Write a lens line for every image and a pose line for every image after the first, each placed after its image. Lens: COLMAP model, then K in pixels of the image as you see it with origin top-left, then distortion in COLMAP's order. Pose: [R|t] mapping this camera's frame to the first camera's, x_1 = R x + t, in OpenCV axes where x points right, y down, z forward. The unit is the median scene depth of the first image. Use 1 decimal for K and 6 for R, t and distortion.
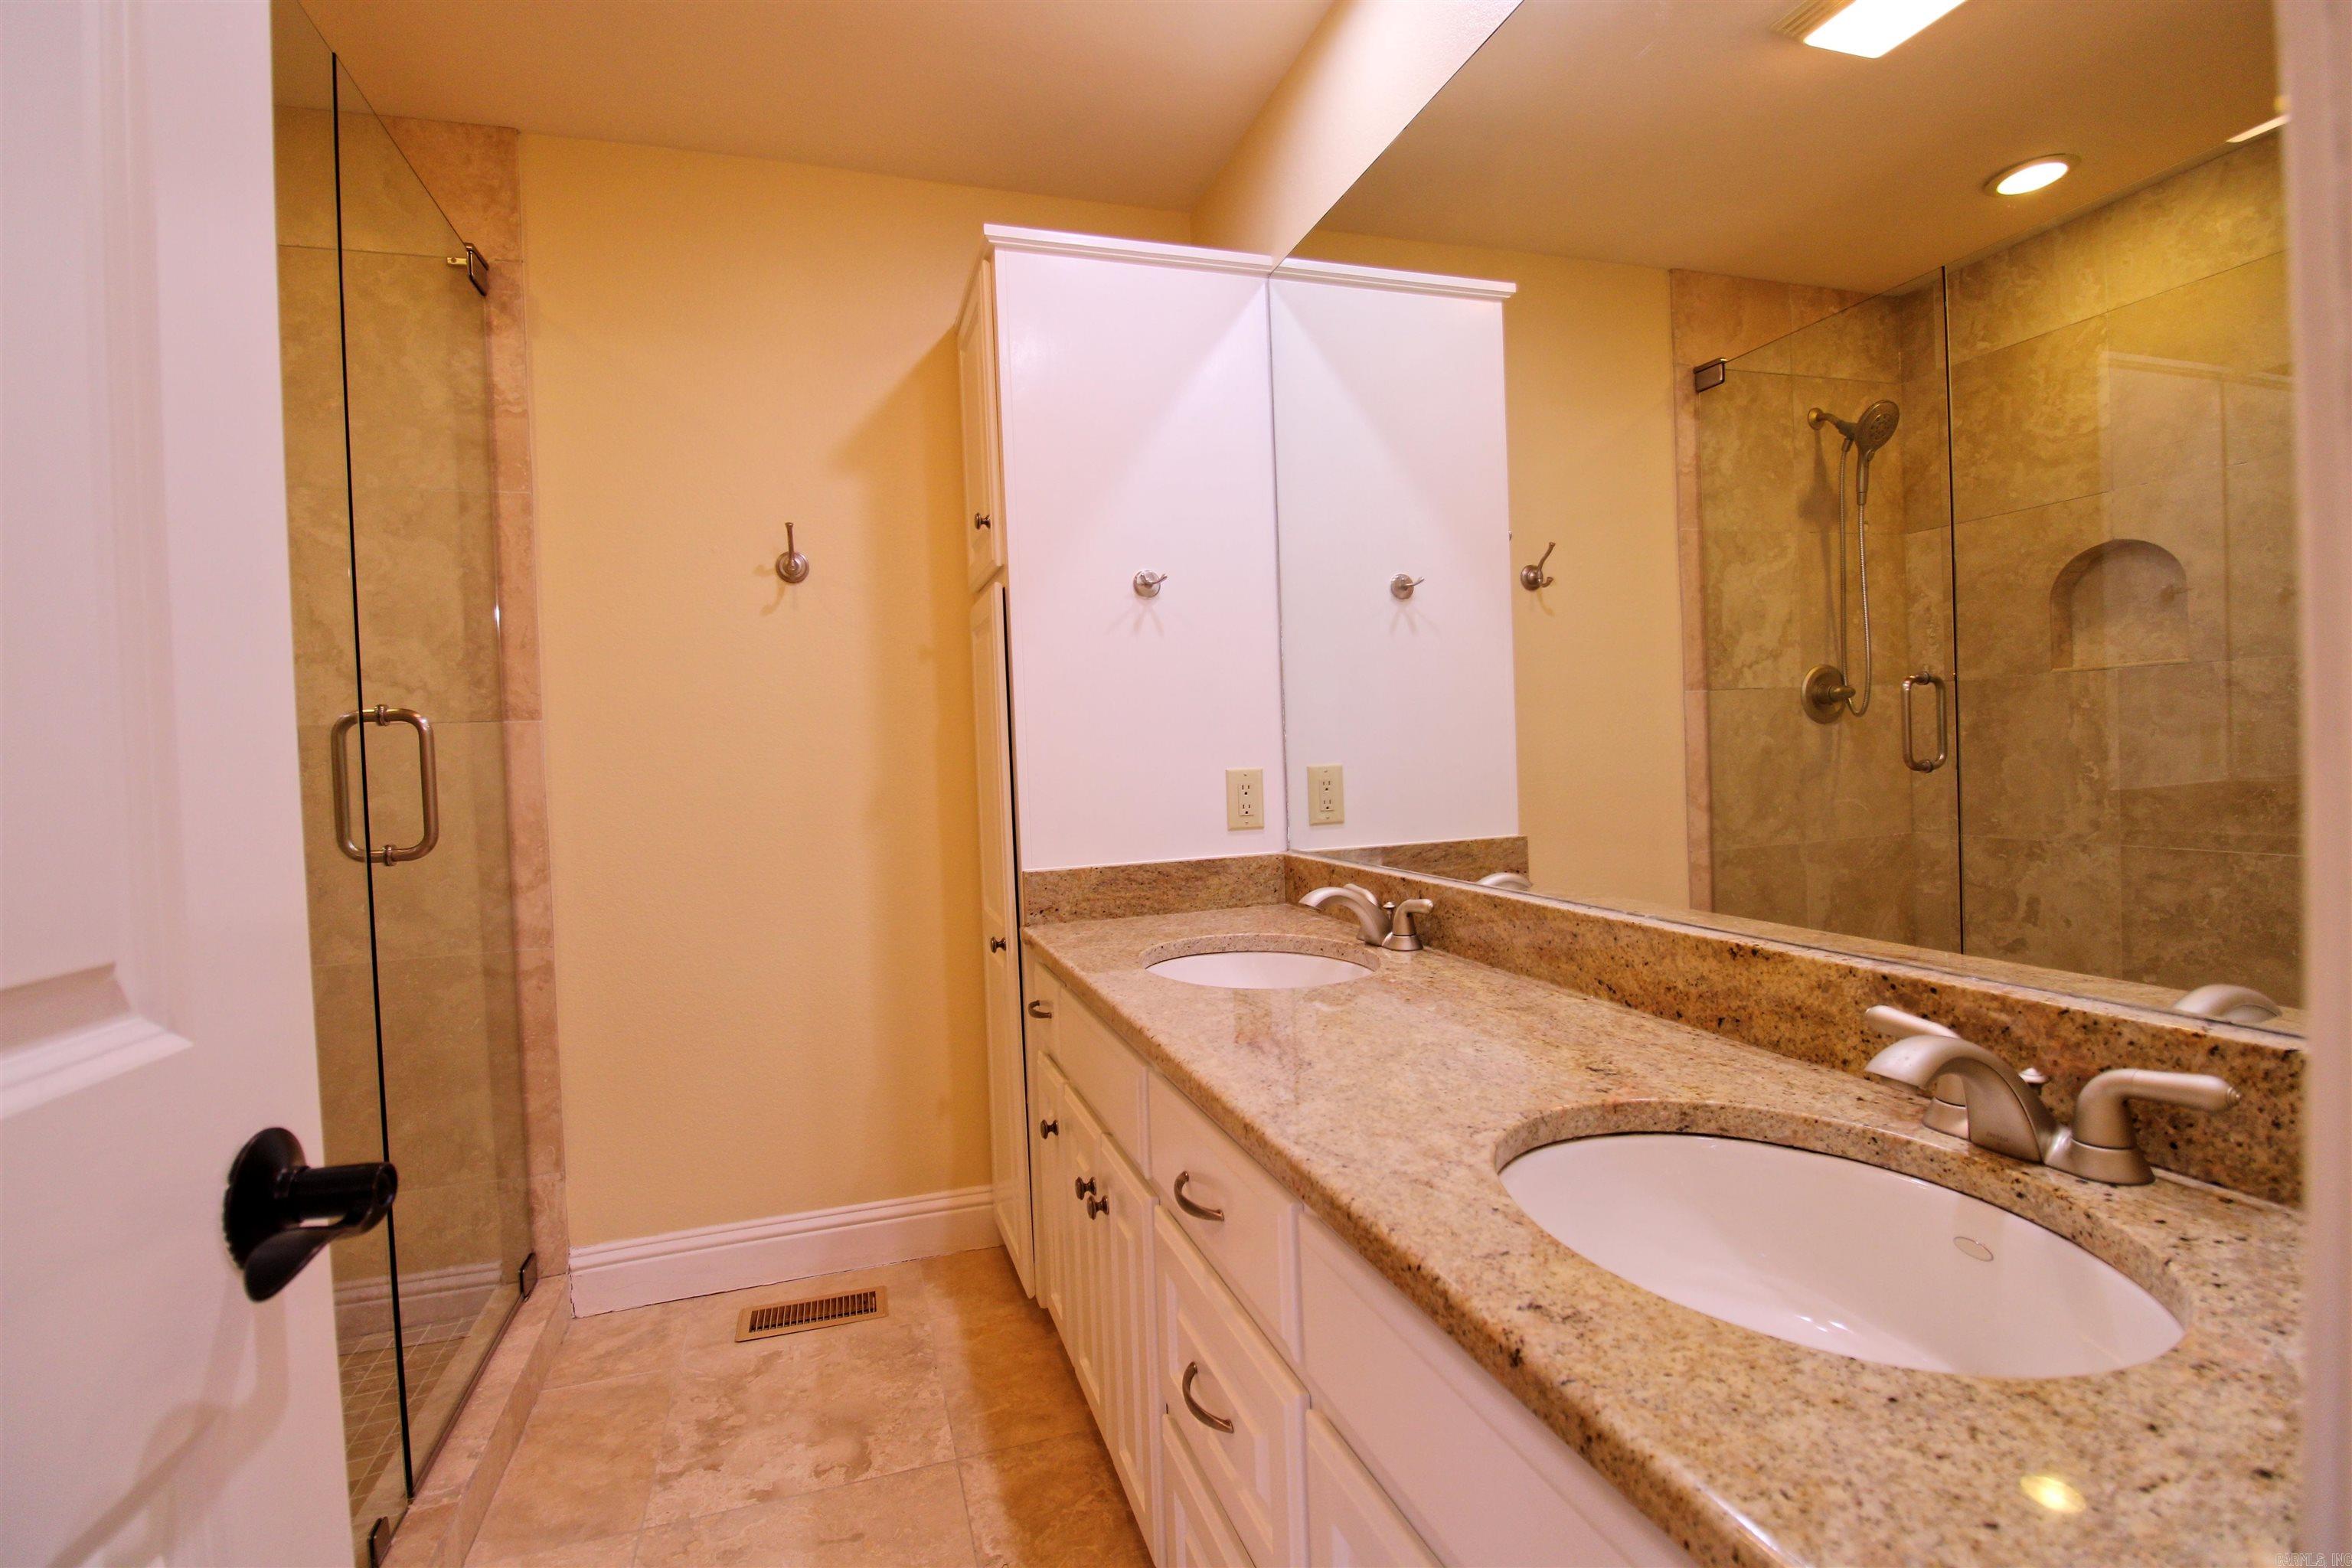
lens RADIAL K [[1105.9, 0, 1173.5], [0, 1105.9, 782.8], [0, 0, 1]] dist [-0.002049, -0.003892]
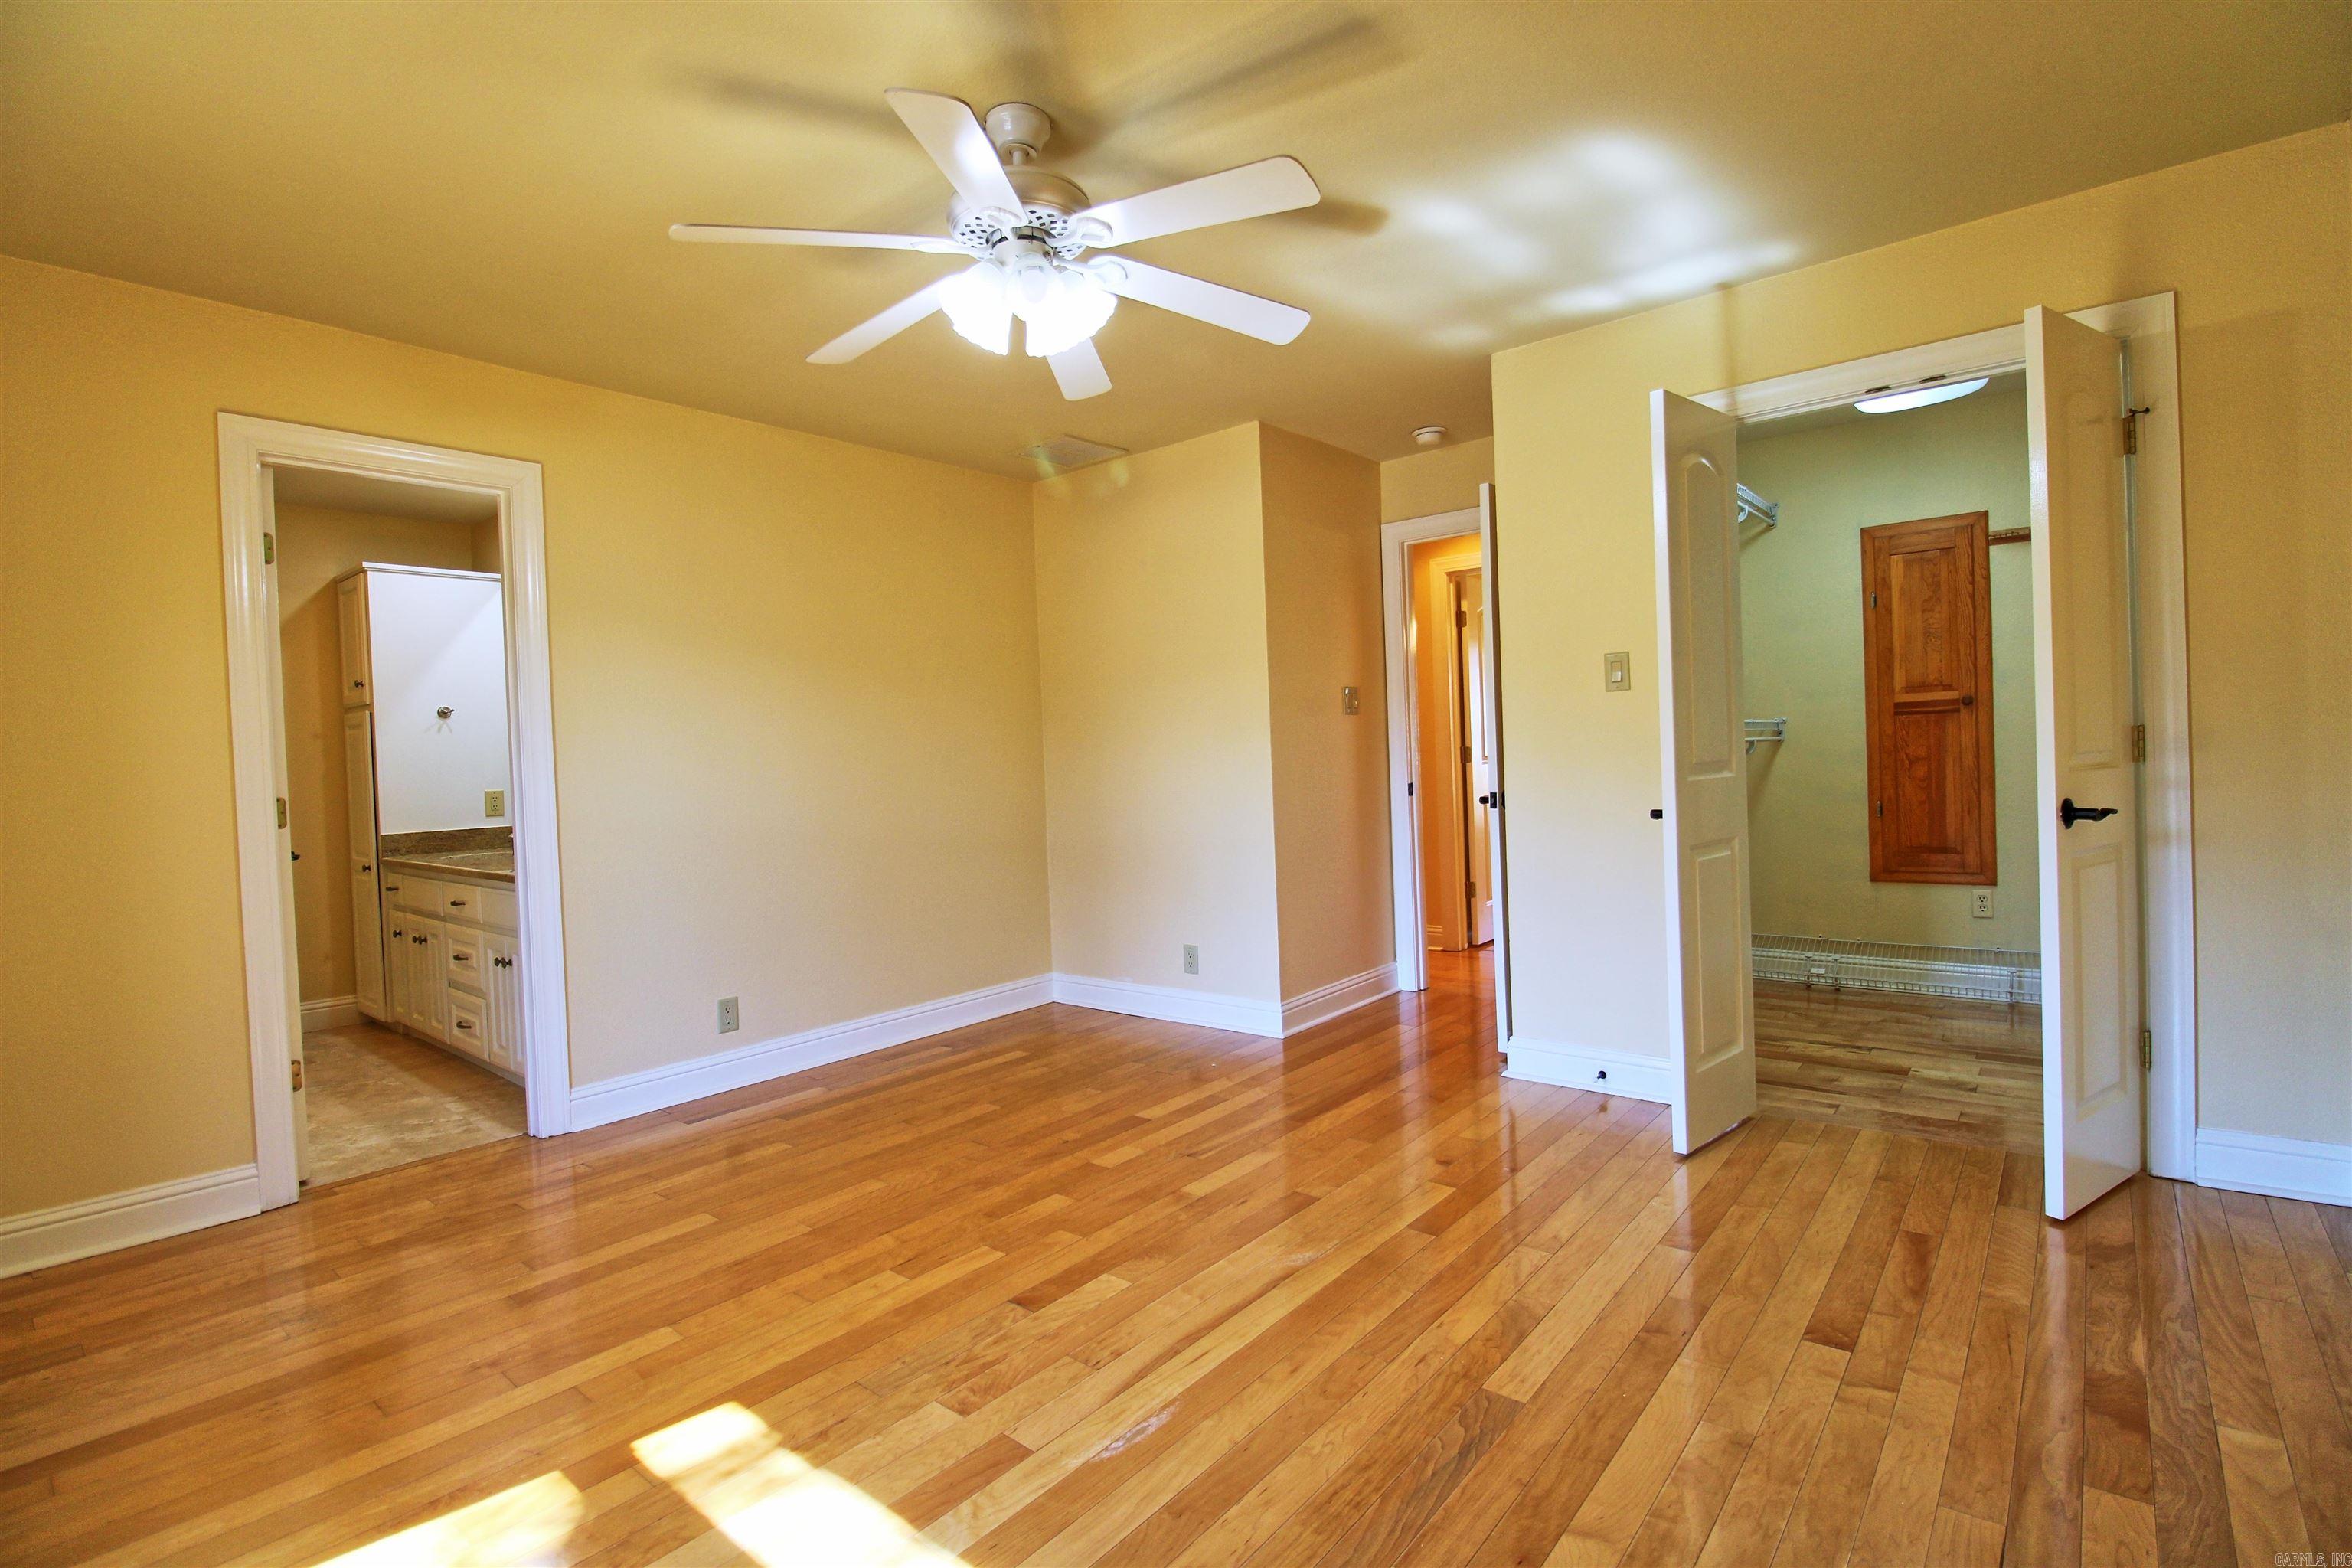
lens RADIAL K [[1105.9, 0, 1173.5], [0, 1105.9, 778.5], [0, 0, 1]] dist [-0.002049, -0.003892]
pose [[0.857383, -0.001388, 0.514678, 0.097404], [0.012732, 0.999748, -0.018515, 0.025736], [-0.514522, 0.022427, 0.857184, -1.819994]]
